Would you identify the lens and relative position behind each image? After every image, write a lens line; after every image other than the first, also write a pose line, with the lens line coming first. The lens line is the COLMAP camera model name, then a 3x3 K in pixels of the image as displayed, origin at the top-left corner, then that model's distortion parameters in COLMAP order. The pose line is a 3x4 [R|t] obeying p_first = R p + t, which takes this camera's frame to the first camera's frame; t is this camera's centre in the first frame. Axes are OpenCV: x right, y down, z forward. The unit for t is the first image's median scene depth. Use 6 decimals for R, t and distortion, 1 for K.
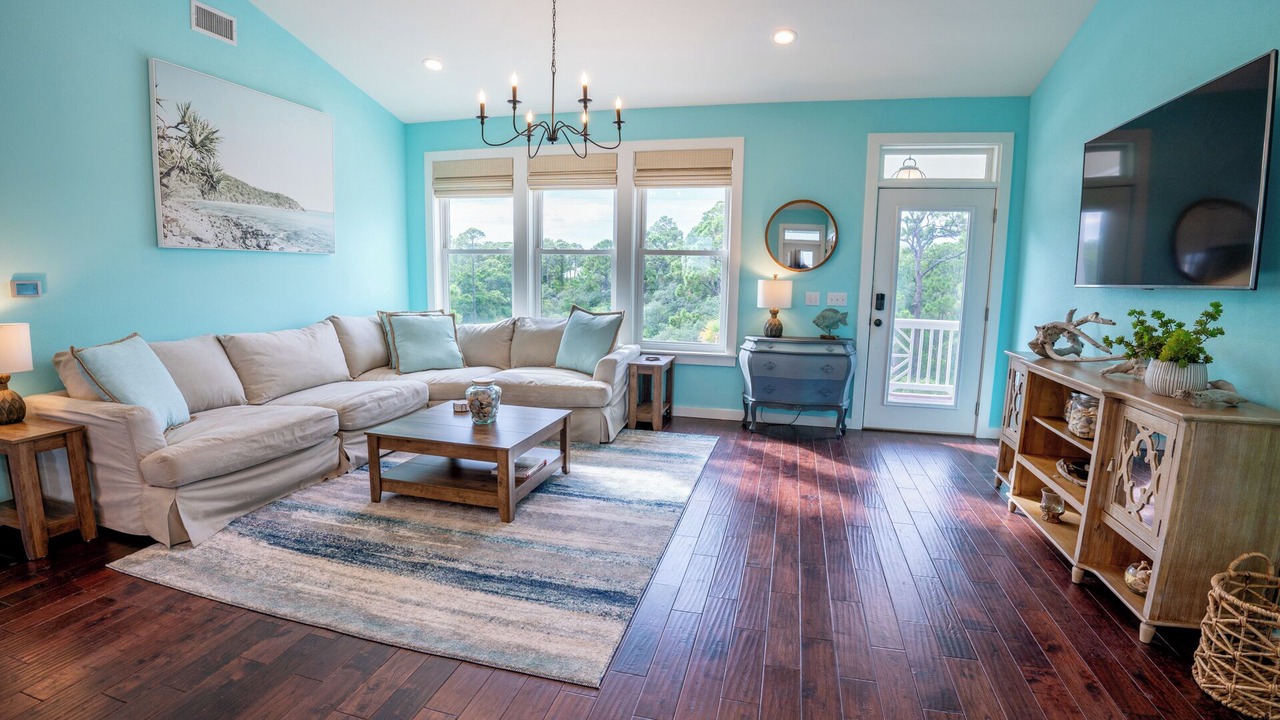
lens RADIAL K [[598.0, 0, 633.0], [0, 598.0, 361.3], [0, 0, 1]] dist [-0.072812, 0.002830]
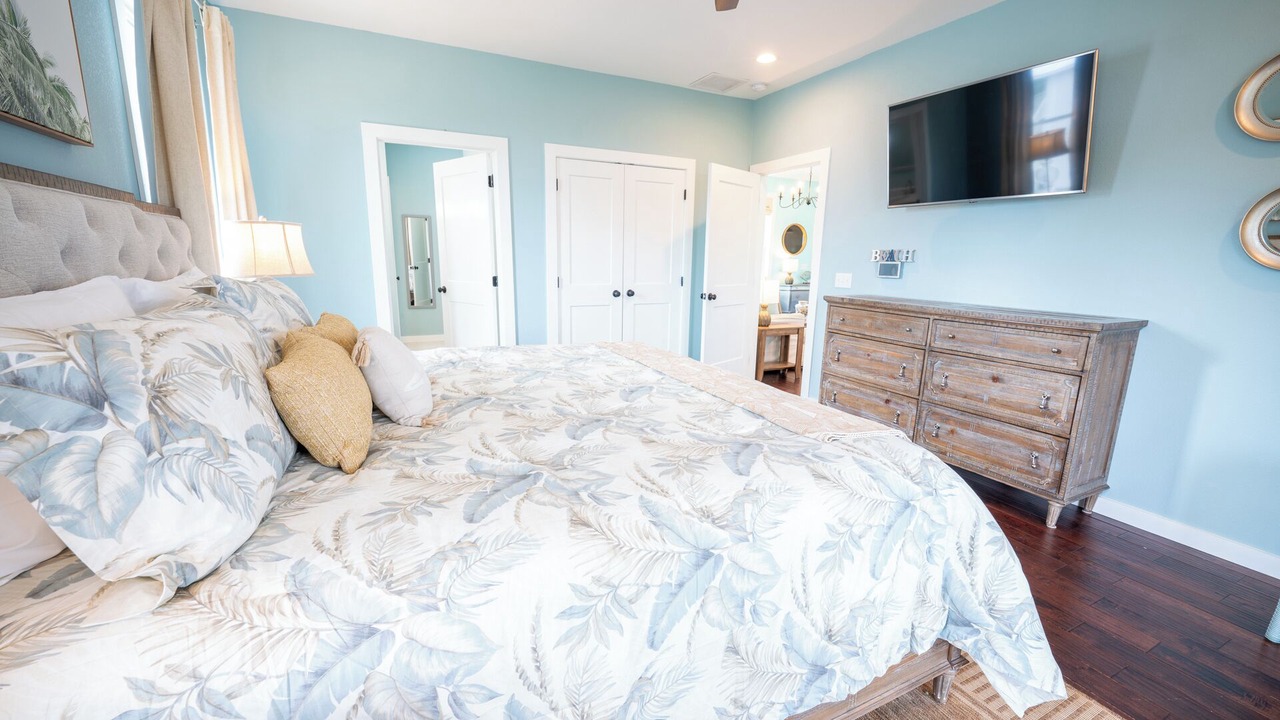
lens RADIAL K [[517.0, 0, 640.7], [0, 517.0, 355.2], [0, 0, 1]] dist [-0.012779, 0.000632]
pose [[0.749731, -0.129590, 0.648930, -1.855519], [0.091157, 0.991514, 0.092686, -0.007829], [-0.655434, -0.010335, 0.755182, -0.166929]]
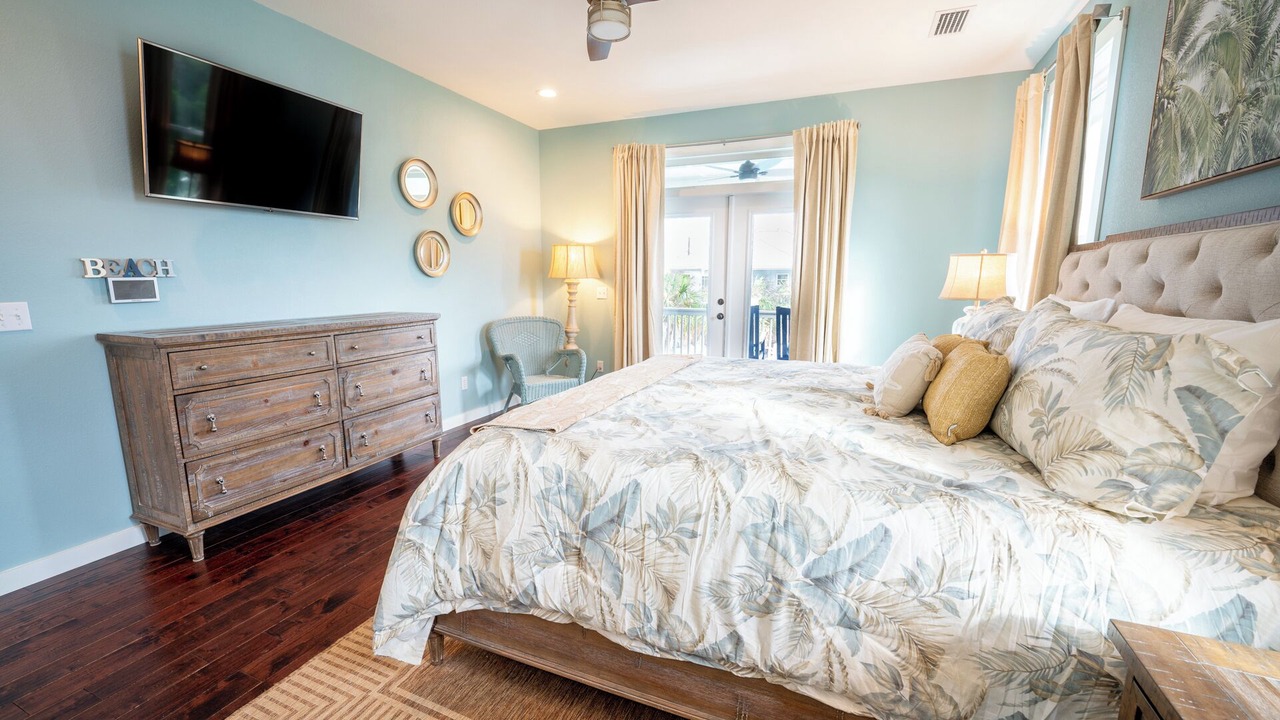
lens RADIAL K [[517.0, 0, 633.5], [0, 517.0, 367.1], [0, 0, 1]] dist [-0.012779, 0.000632]
pose [[-0.988792, -0.042413, 0.143146, -1.573094], [0.004299, 0.950313, 0.311265, -0.126384], [-0.149236, 0.308392, -0.939480, 0.710260]]
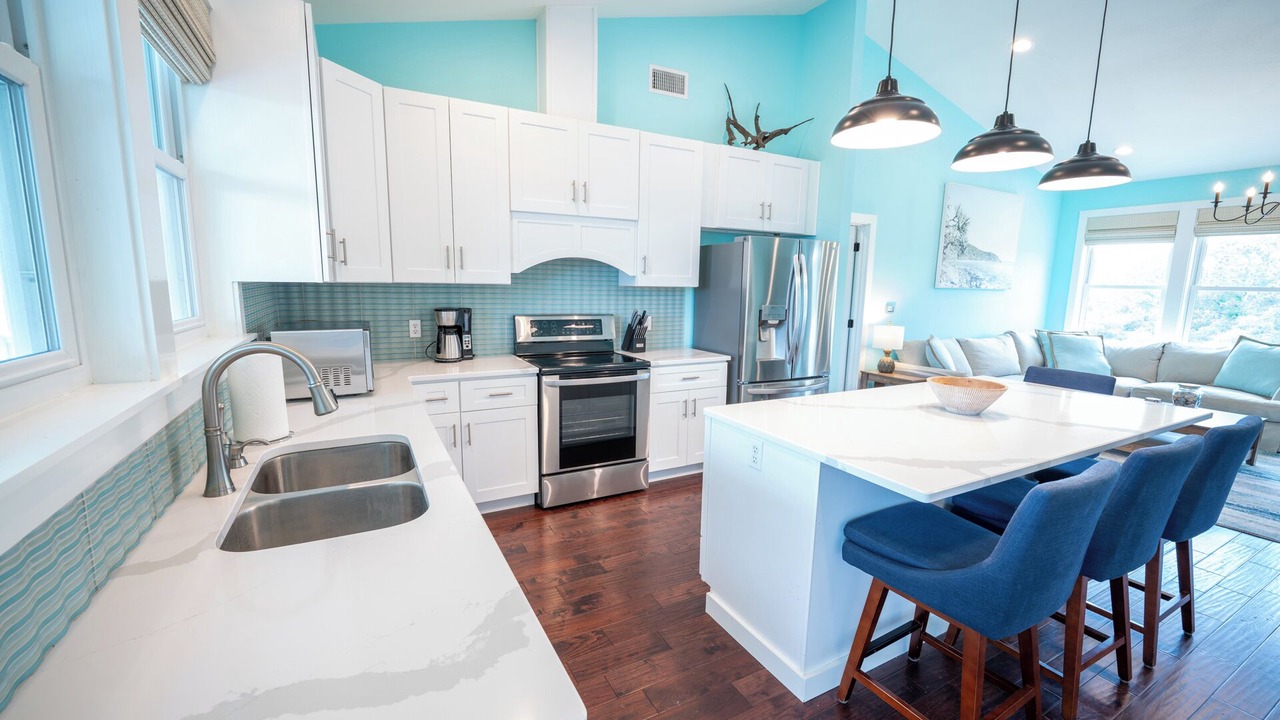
lens RADIAL K [[517.0, 0, 637.9], [0, 517.0, 363.4], [0, 0, 1]] dist [-0.012779, 0.000632]
pose [[0.679787, 0.108893, -0.725281, -0.222547], [-0.112291, 0.992710, 0.043797, 0.062333], [0.724762, 0.051670, 0.687059, -0.683313]]
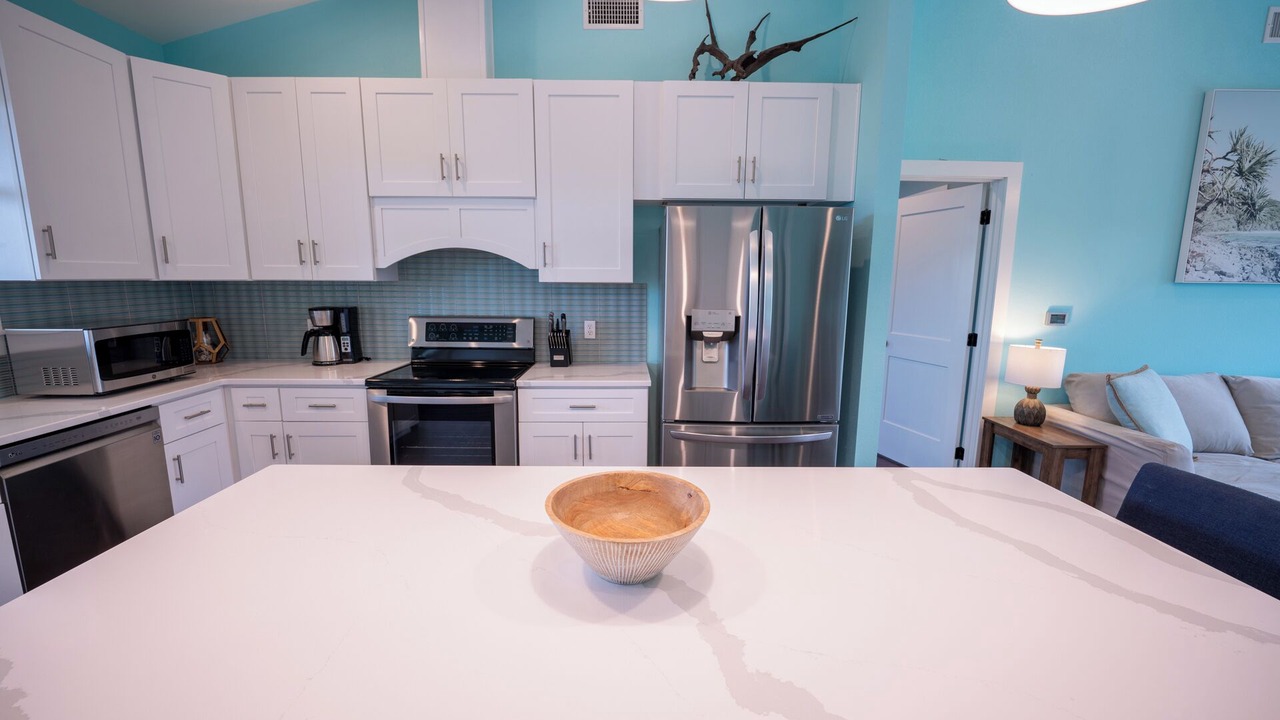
lens RADIAL K [[517.0, 0, 634.0], [0, 517.0, 364.0], [0, 0, 1]] dist [-0.012779, 0.000632]
pose [[0.269441, 0.142864, -0.952361, -0.172587], [-0.141618, 0.984061, 0.107553, -0.014516], [0.952547, 0.105892, 0.285378, -0.148833]]
